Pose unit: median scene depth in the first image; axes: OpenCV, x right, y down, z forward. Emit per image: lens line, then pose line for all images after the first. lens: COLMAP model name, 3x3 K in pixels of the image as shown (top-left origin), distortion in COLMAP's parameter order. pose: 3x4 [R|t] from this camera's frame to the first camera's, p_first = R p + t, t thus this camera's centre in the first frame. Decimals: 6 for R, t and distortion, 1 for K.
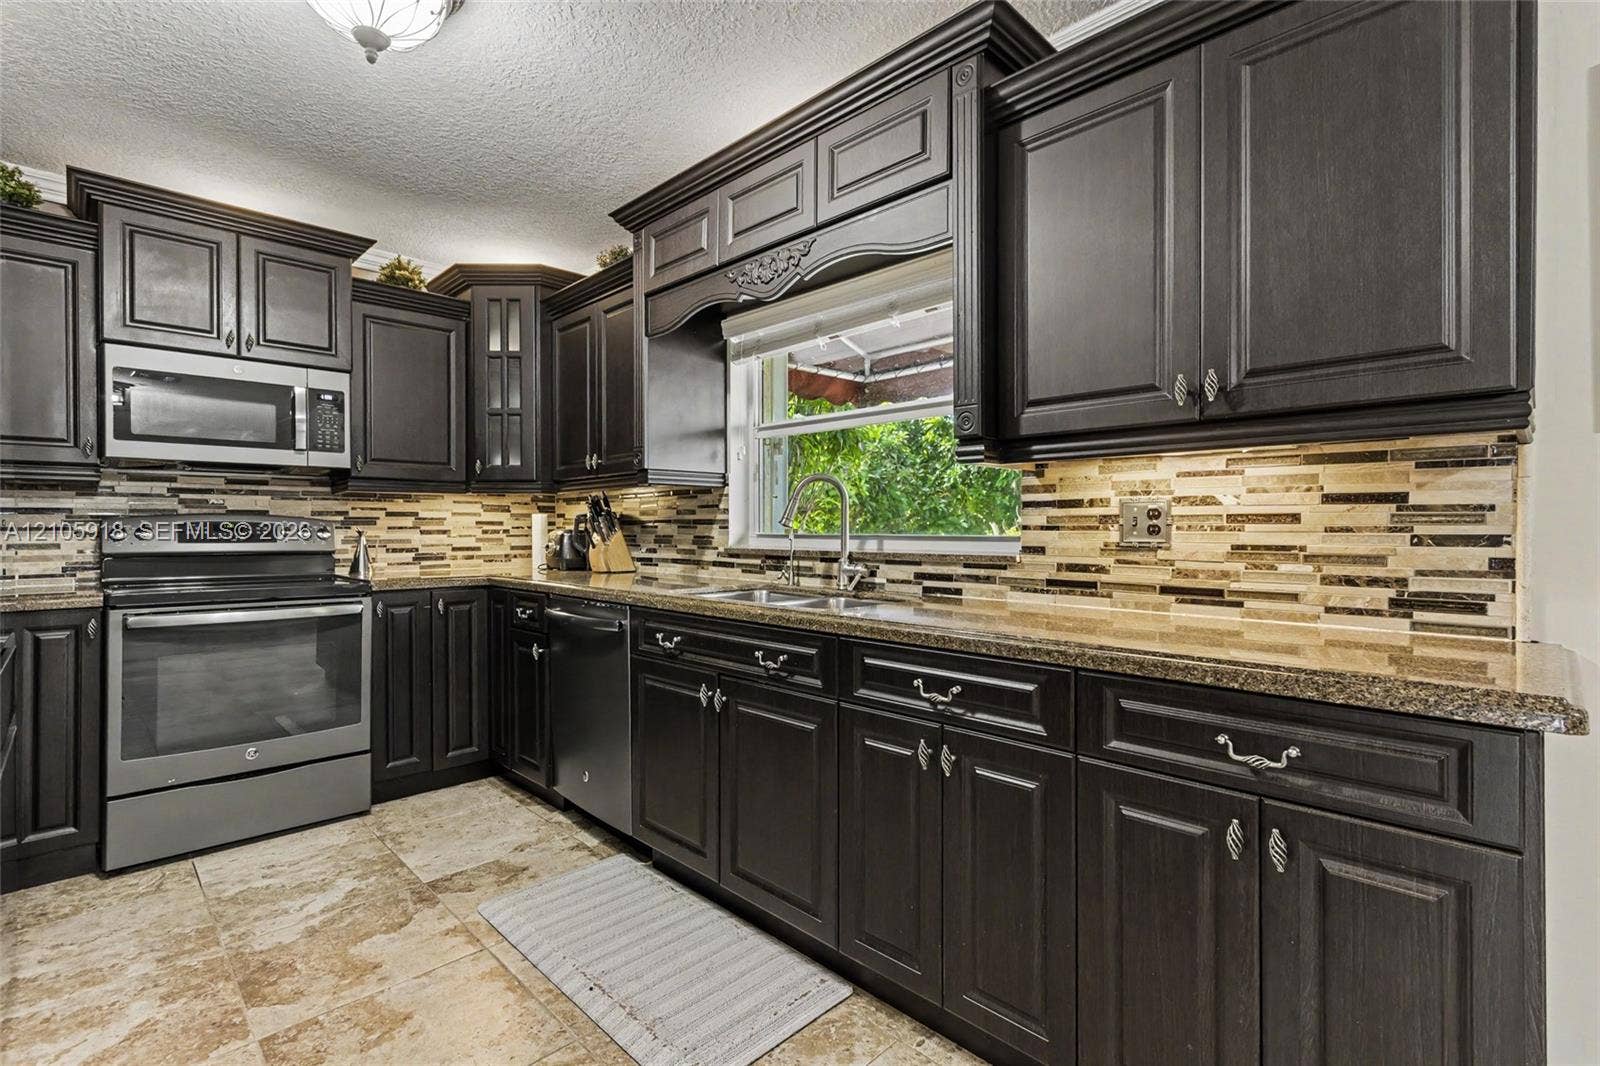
lens RADIAL K [[731.4, 0, 799.3], [0, 731.4, 529.4], [0, 0, 1]] dist [0.002174, 0.000123]
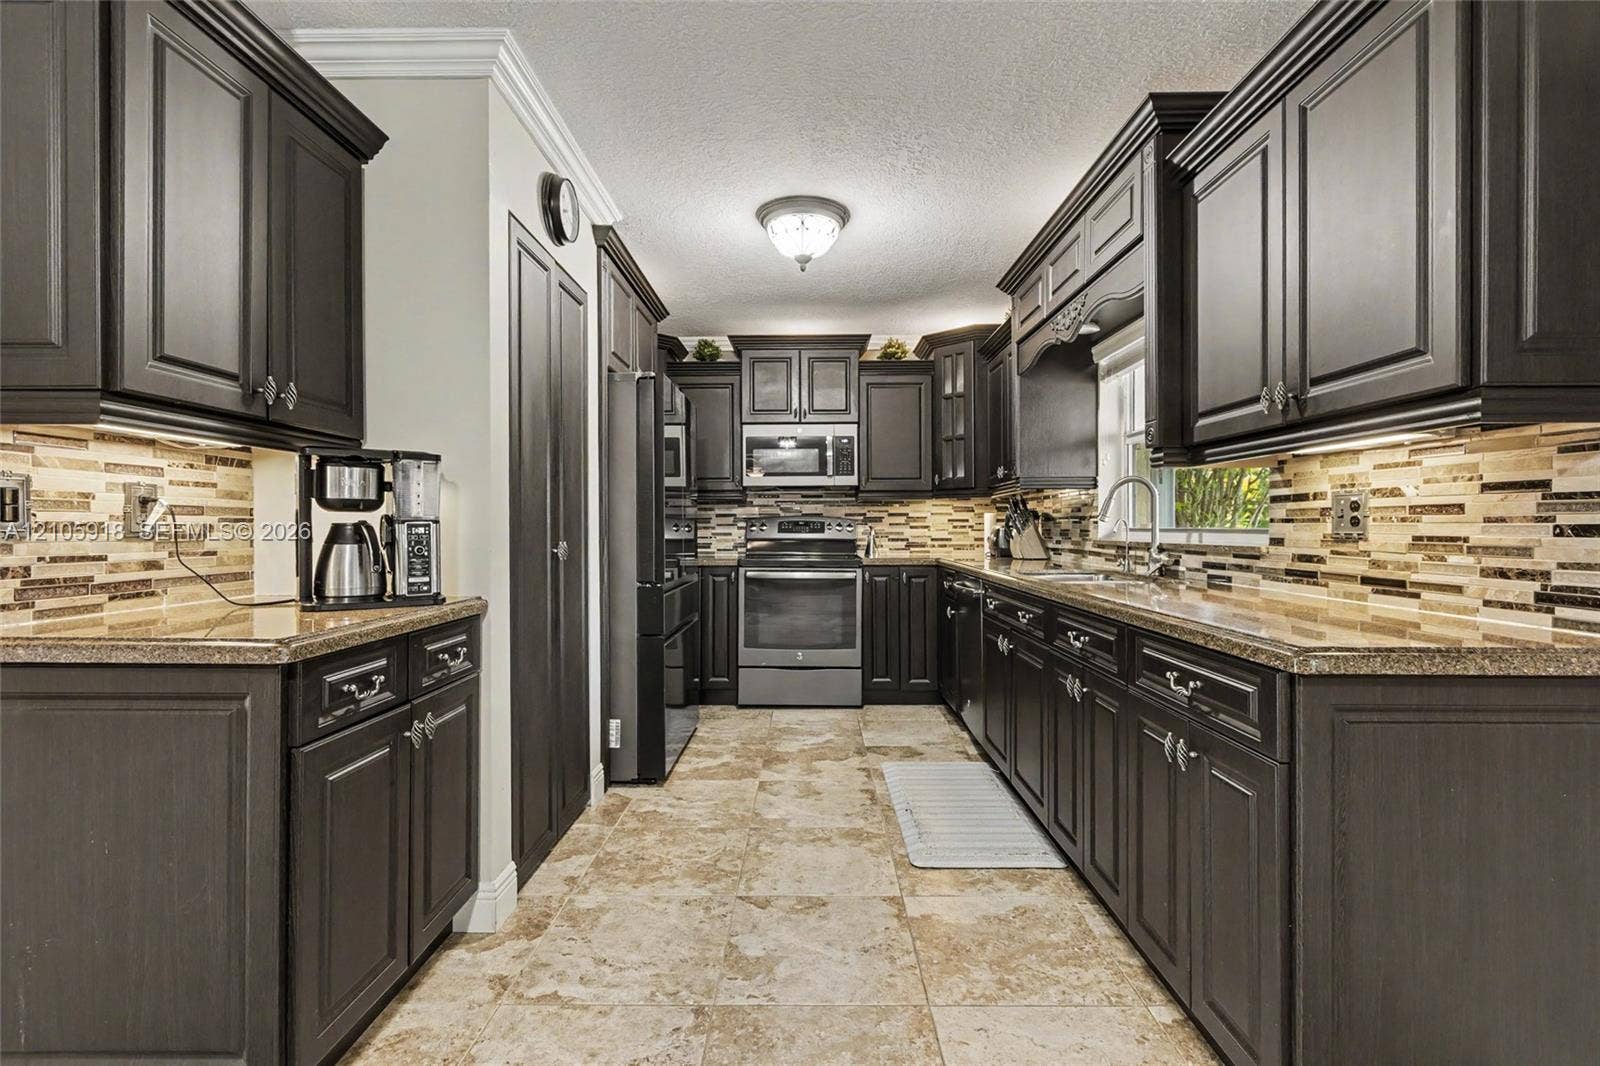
lens RADIAL K [[731.4, 0, 799.3], [0, 731.4, 529.4], [0, 0, 1]] dist [0.002174, 0.000123]
pose [[0.699399, 0.001612, -0.714730, 0.579455], [0.000384, 0.999996, 0.002631, 0.007310], [0.714731, -0.002114, 0.699396, -0.238039]]
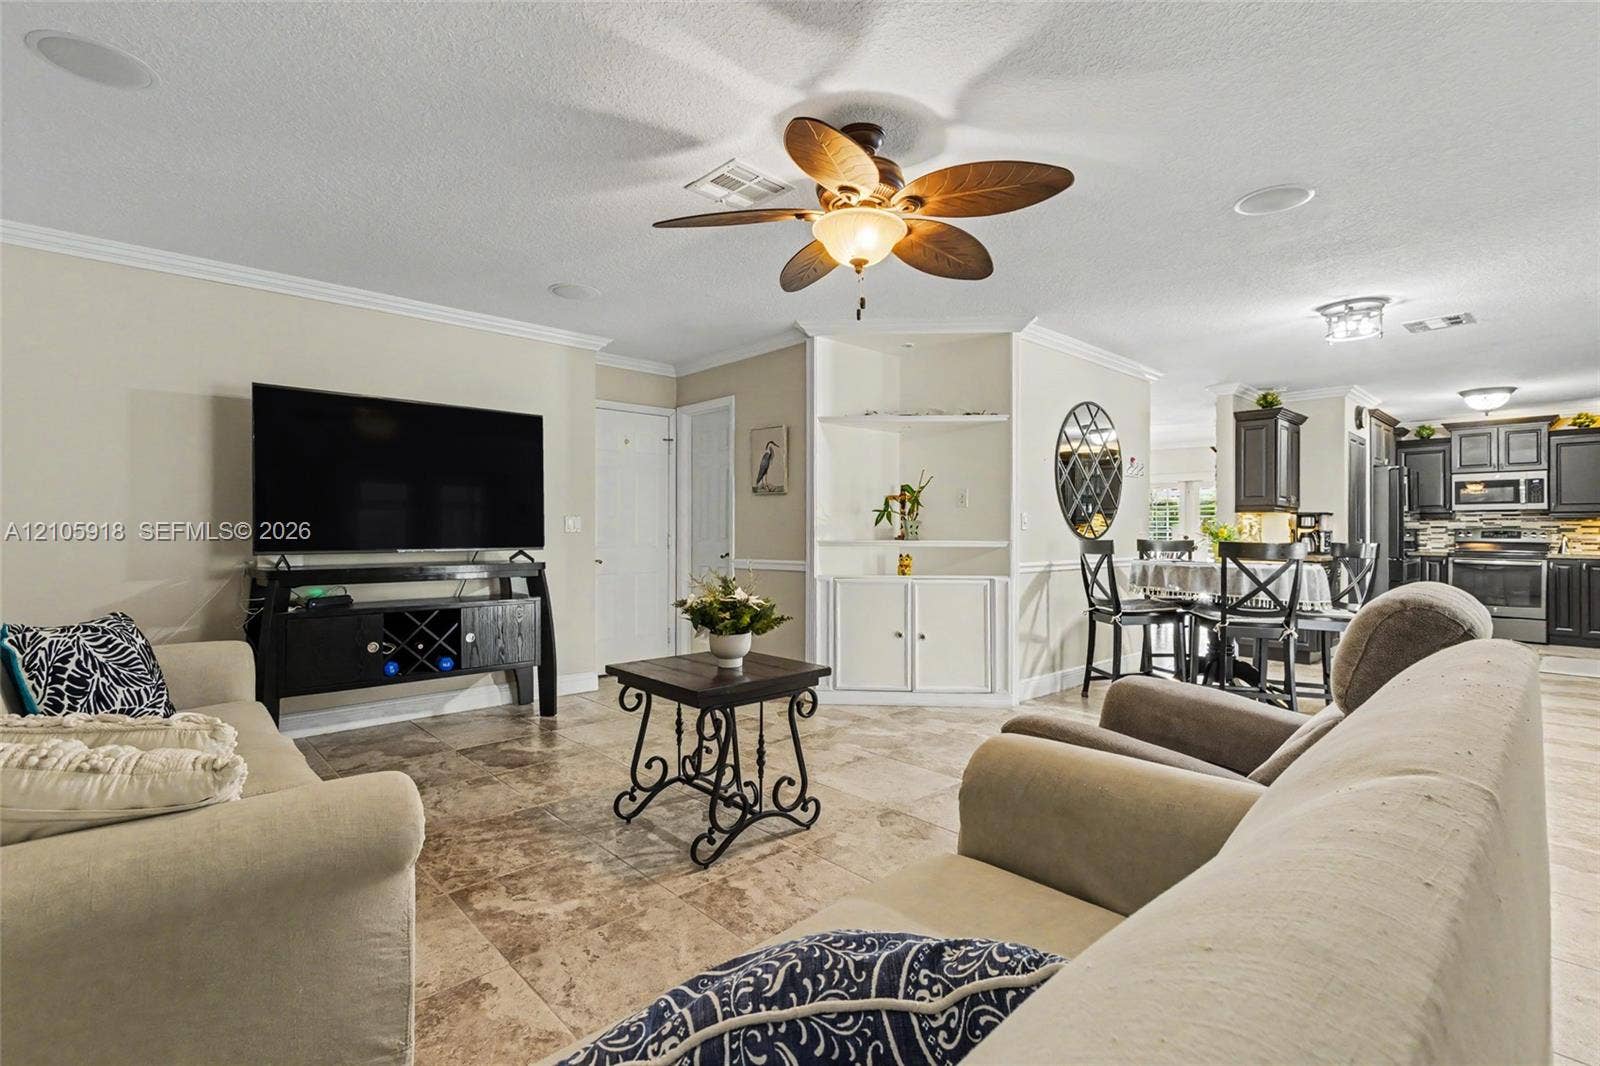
lens RADIAL K [[731.6, 0, 801.0], [0, 731.6, 529.4], [0, 0, 1]] dist [-0.000803, -0.000524]
pose [[-0.041126, -0.003652, -0.999147, 2.808397], [-0.007166, 0.999969, -0.003360, 0.017059], [0.999128, 0.007021, -0.041151, -2.032146]]
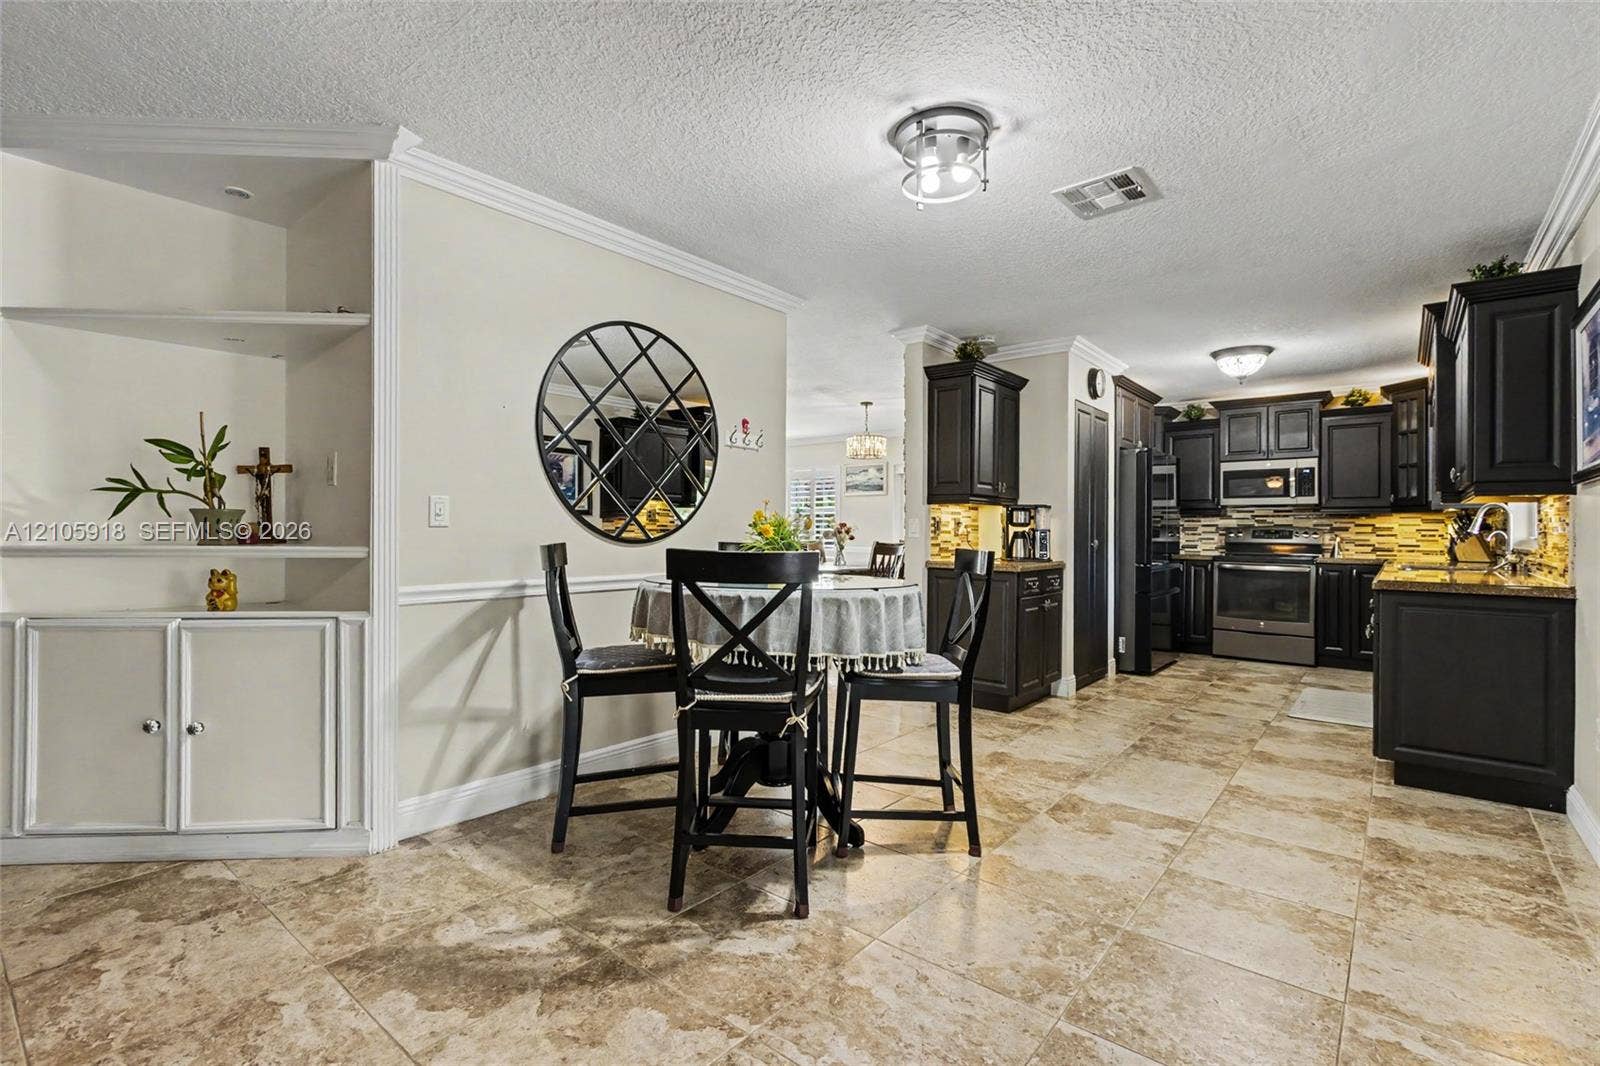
lens RADIAL K [[731.4, 0, 799.3], [0, 731.4, 529.4], [0, 0, 1]] dist [0.002174, 0.000123]
pose [[0.098901, -0.000289, -0.995097, 1.864519], [-0.009026, 0.999959, -0.001188, 0.006614], [0.995056, 0.009099, 0.098894, -0.945492]]
